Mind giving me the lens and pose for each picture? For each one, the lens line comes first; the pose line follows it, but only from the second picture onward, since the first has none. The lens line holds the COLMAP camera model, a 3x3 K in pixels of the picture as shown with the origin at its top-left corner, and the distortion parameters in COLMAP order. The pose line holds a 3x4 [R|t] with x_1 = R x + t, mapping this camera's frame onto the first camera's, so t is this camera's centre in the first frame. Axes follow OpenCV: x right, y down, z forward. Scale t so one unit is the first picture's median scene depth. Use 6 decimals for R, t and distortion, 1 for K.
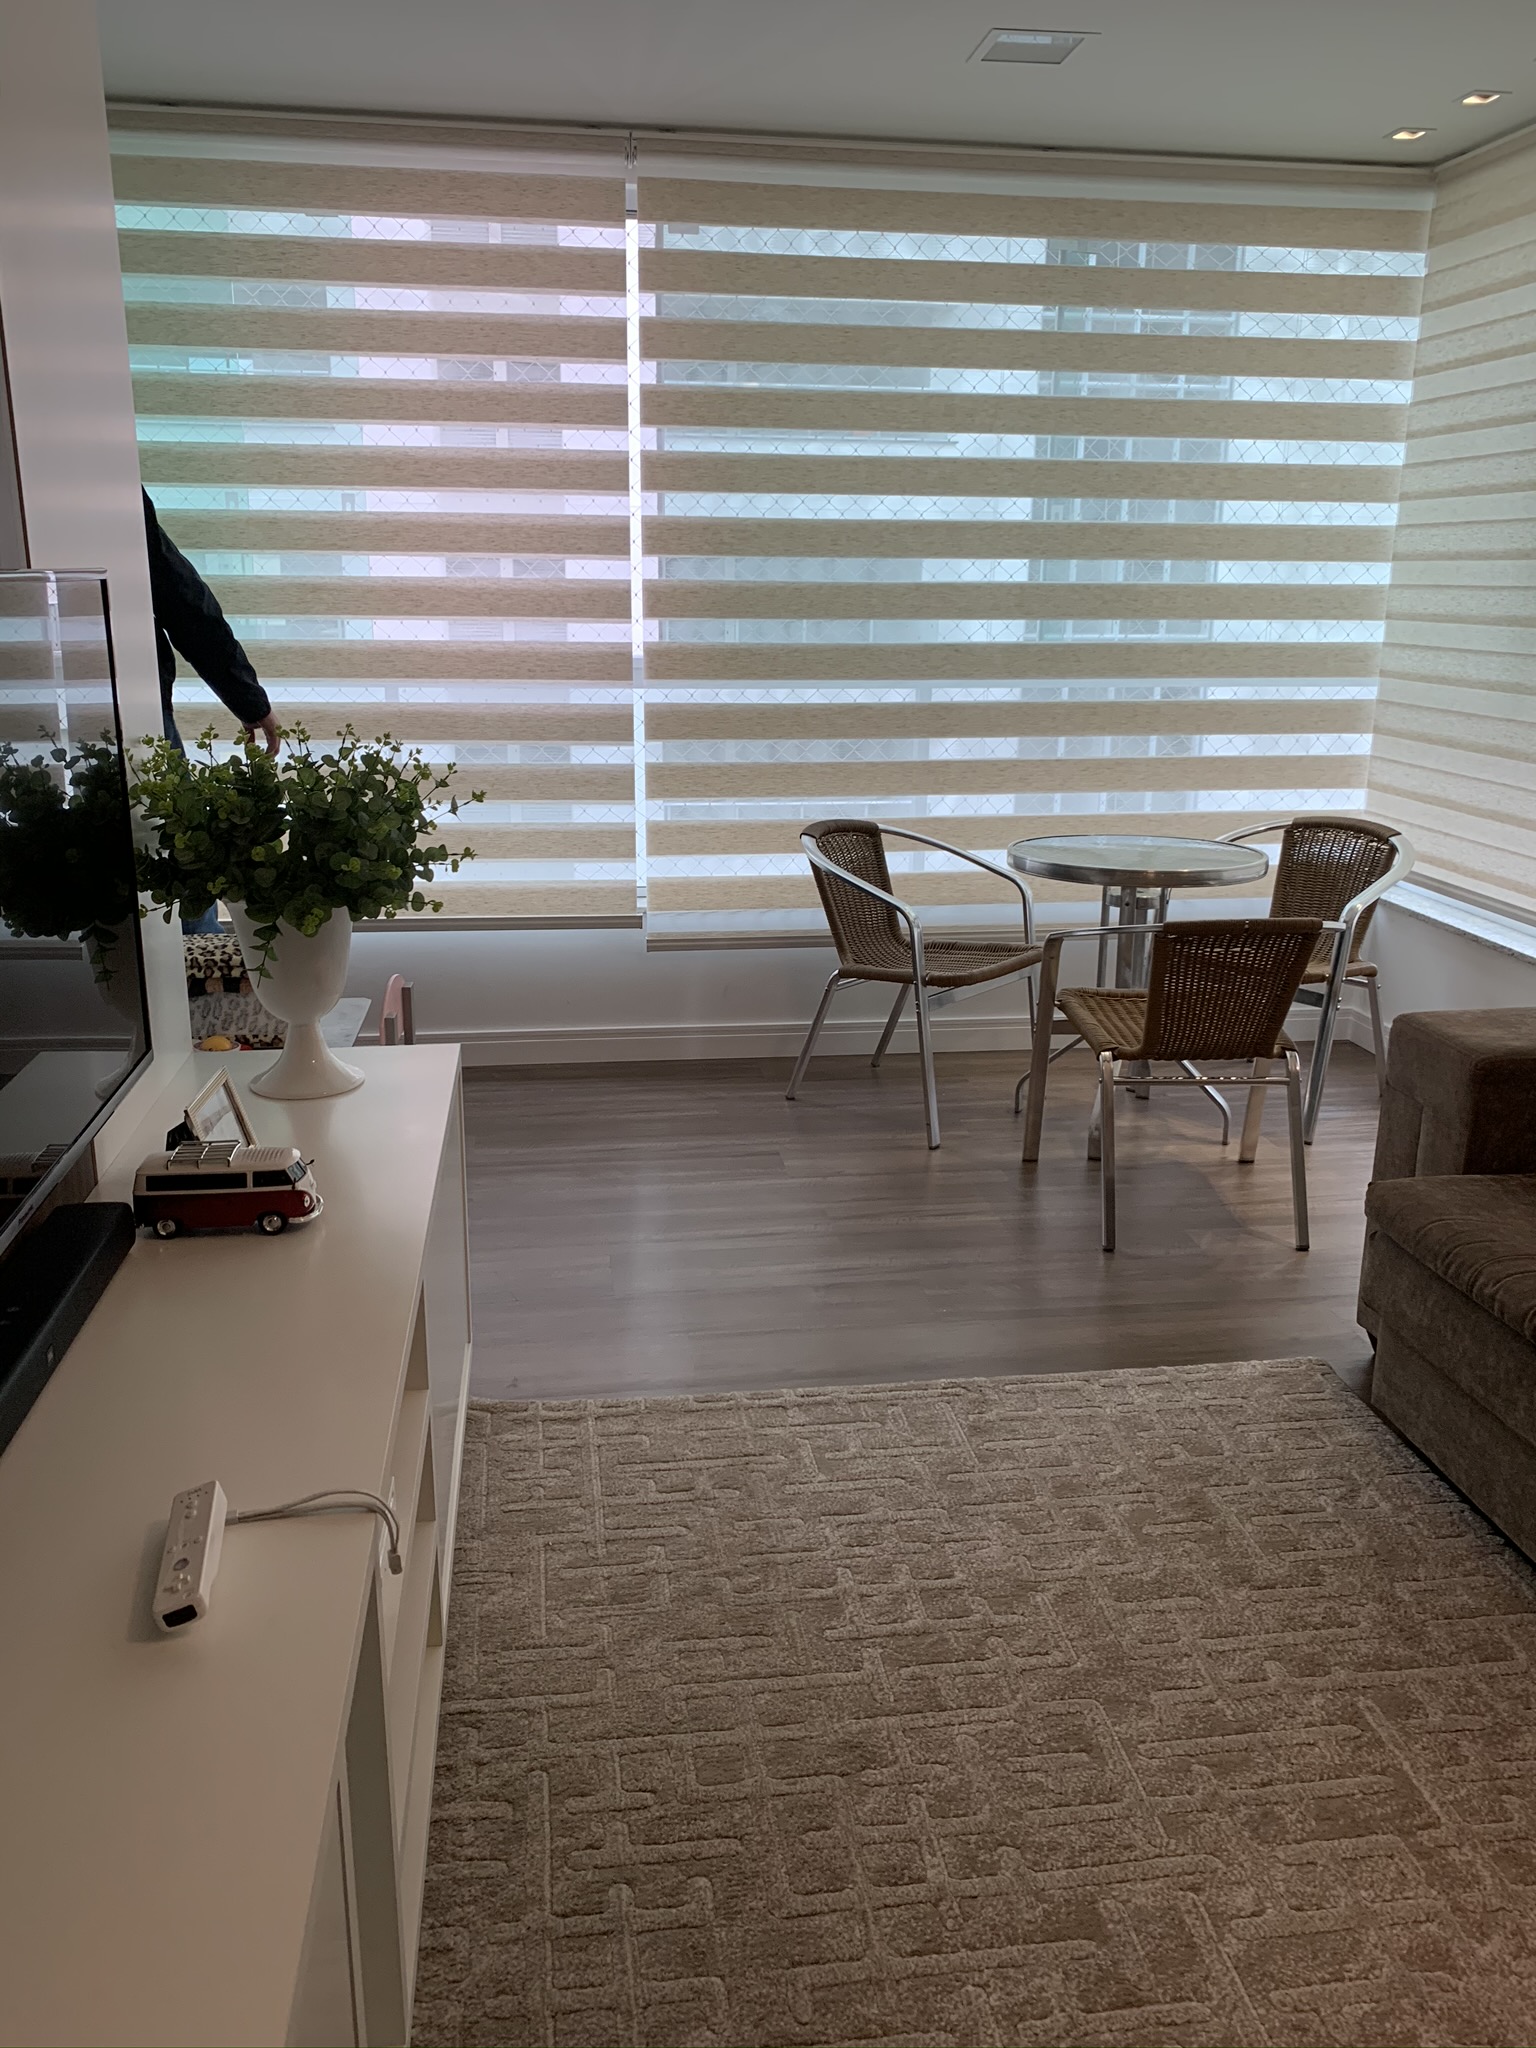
lens RADIAL K [[1566.2, 0, 765.9], [0, 1566.2, 1022.3], [0, 0, 1]] dist [0.020969, -0.005817]
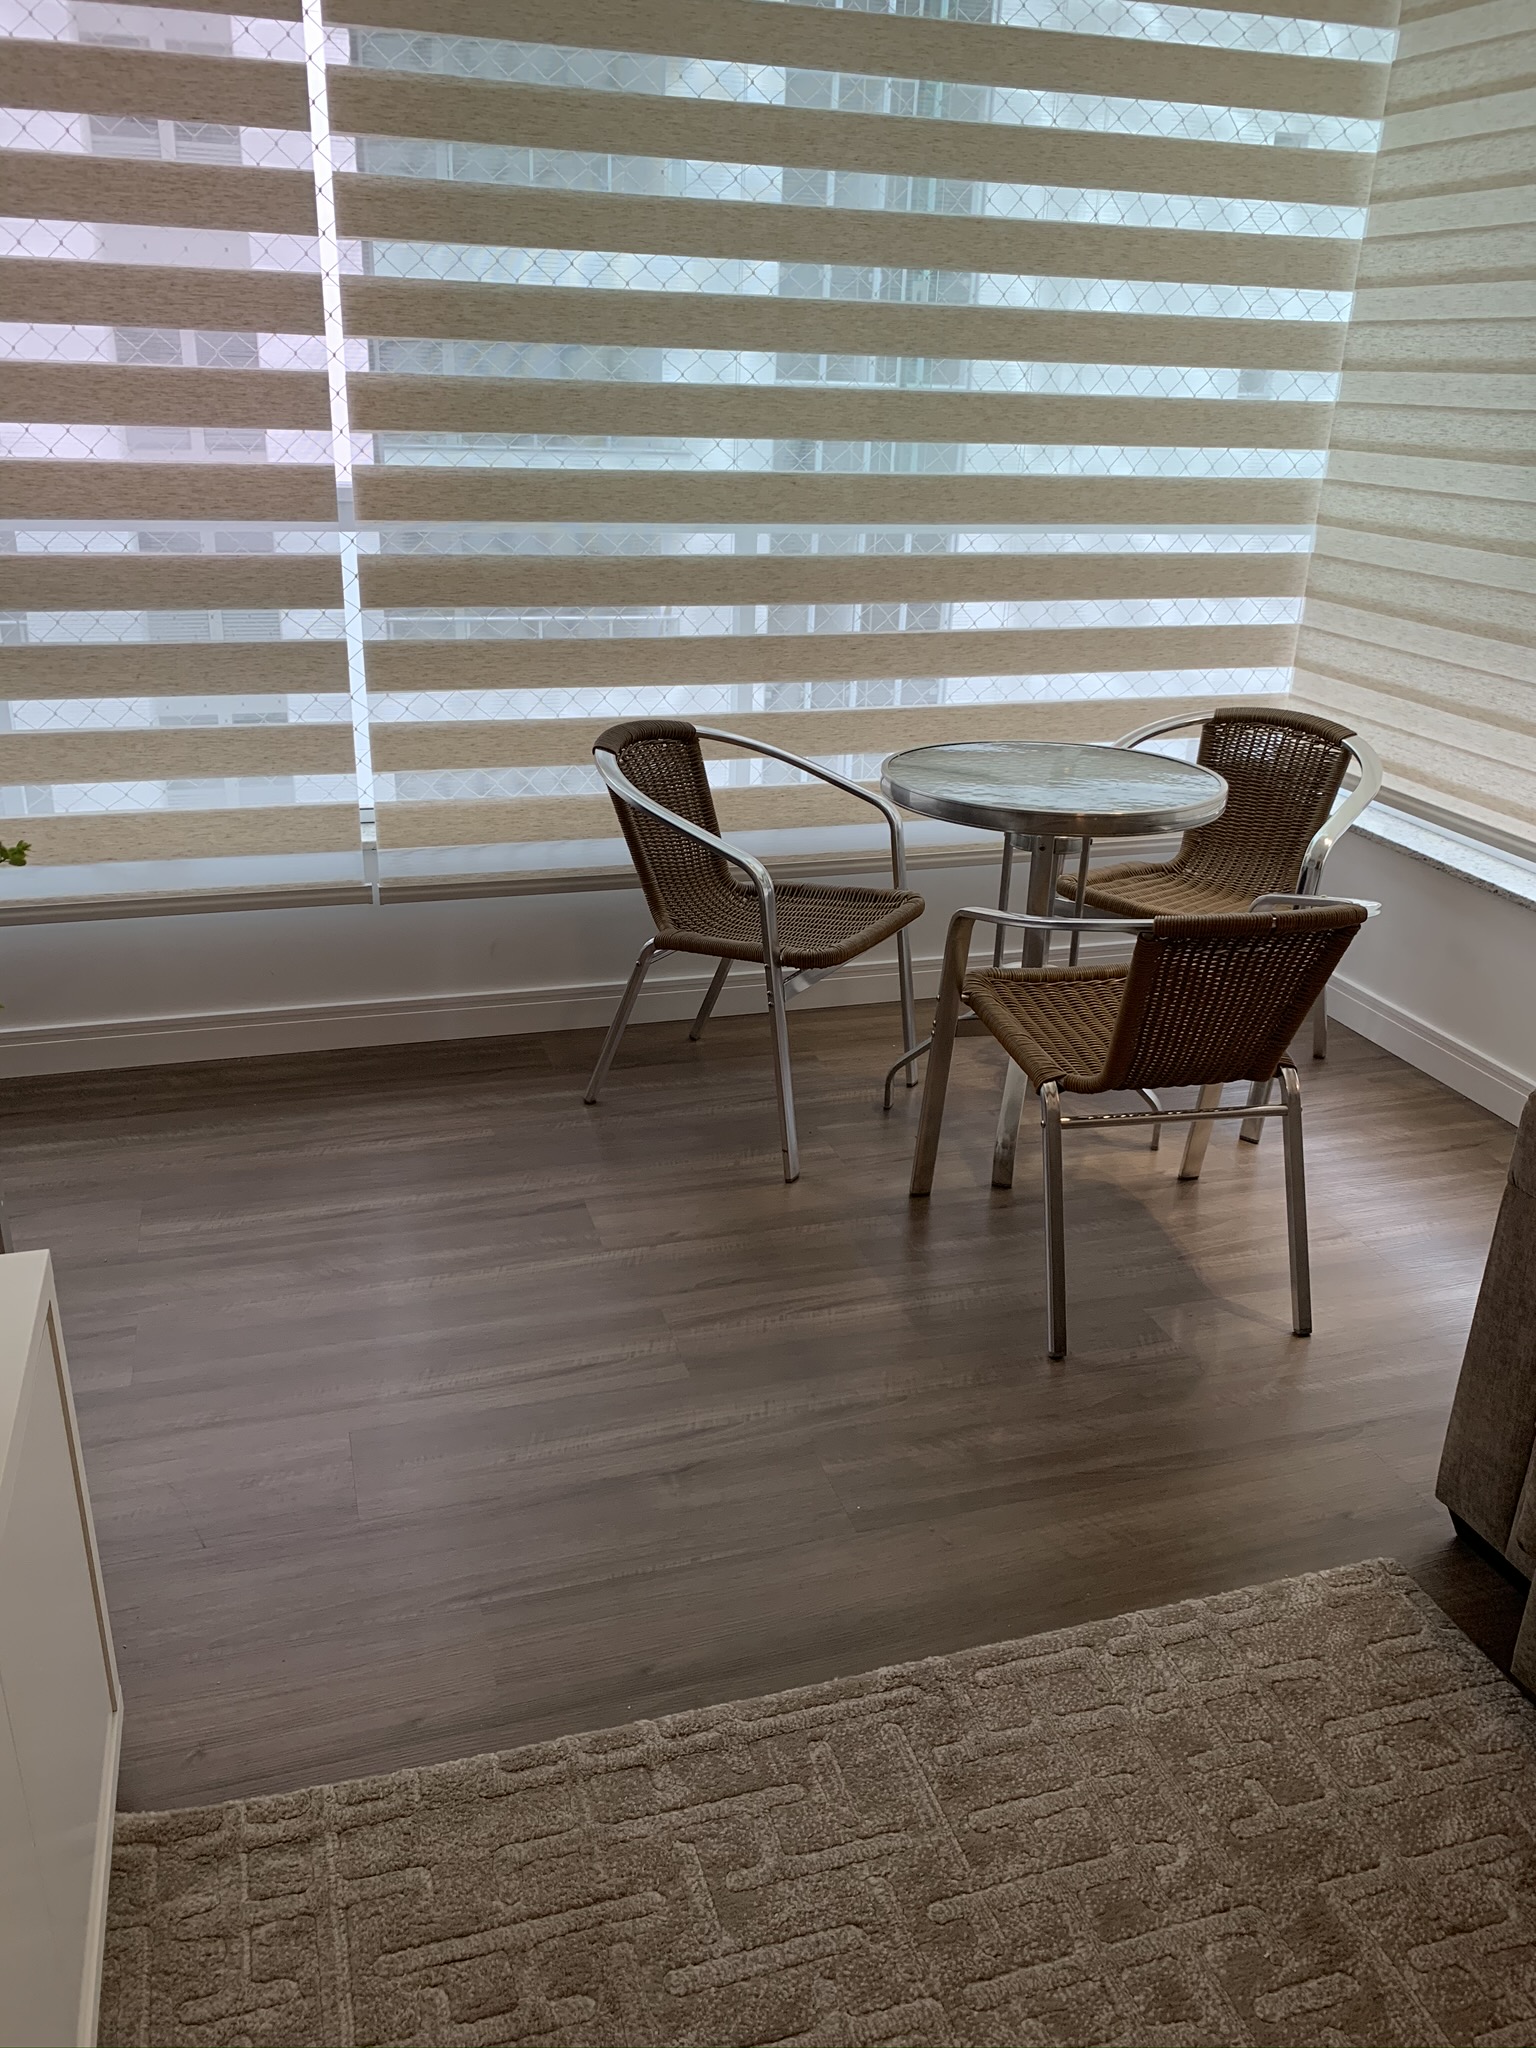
lens RADIAL K [[1566.2, 0, 766.4], [0, 1566.2, 1022.5], [0, 0, 1]] dist [0.020969, -0.005817]
pose [[0.986331, -0.042016, 0.159332, -0.019266], [0.022231, 0.992035, 0.123983, -0.083527], [-0.163272, -0.118746, 0.979409, 0.269770]]
